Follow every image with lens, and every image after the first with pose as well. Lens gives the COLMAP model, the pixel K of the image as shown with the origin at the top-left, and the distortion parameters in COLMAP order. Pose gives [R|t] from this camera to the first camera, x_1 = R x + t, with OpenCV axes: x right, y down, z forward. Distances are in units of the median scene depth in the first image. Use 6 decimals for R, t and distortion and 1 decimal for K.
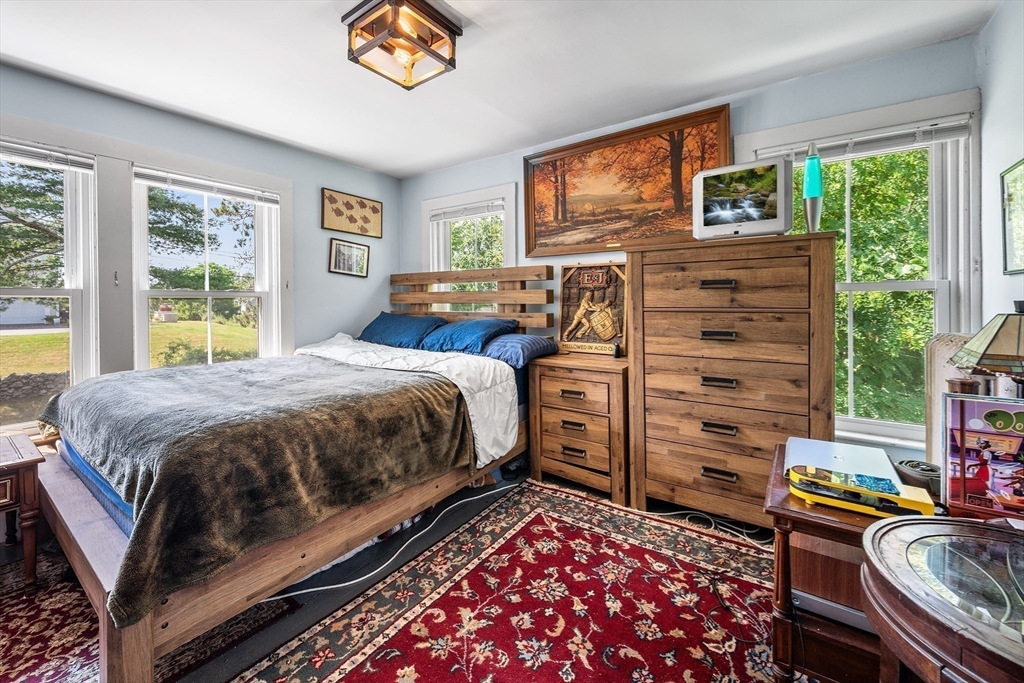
lens RADIAL K [[422.0, 0, 509.6], [0, 422.0, 302.4], [0, 0, 1]] dist [-0.000542, -0.000199]
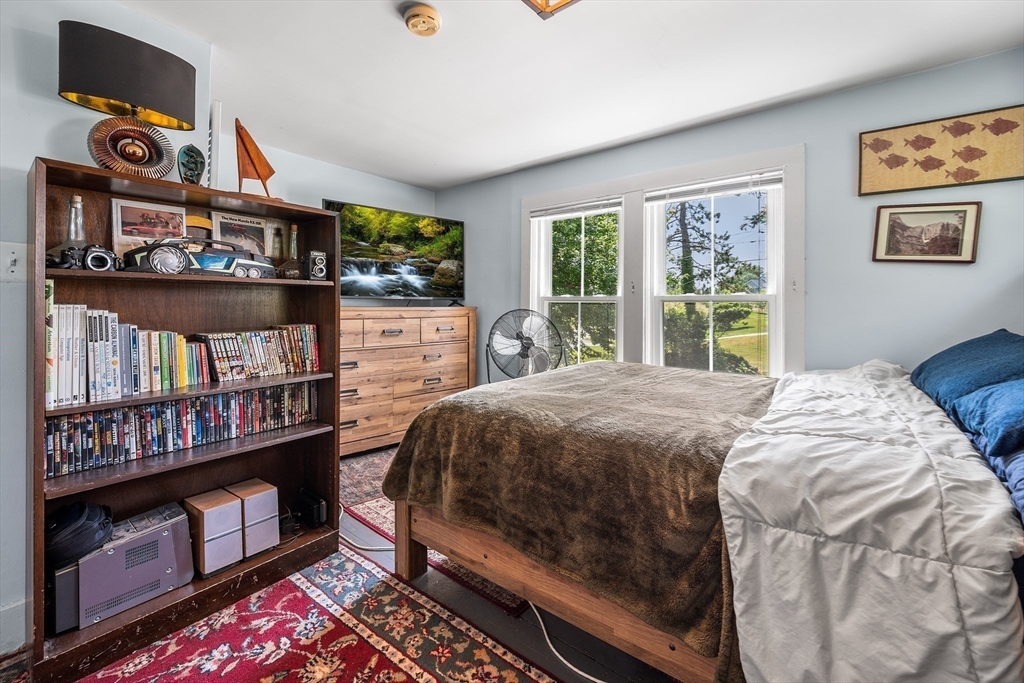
lens RADIAL K [[422.0, 0, 509.6], [0, 422.0, 302.4], [0, 0, 1]] dist [-0.000542, -0.000199]
pose [[-0.052545, -0.004210, -0.998610, 0.234376], [-0.009353, 0.999949, -0.003723, -0.003261], [0.998575, 0.009144, -0.052582, 0.494781]]
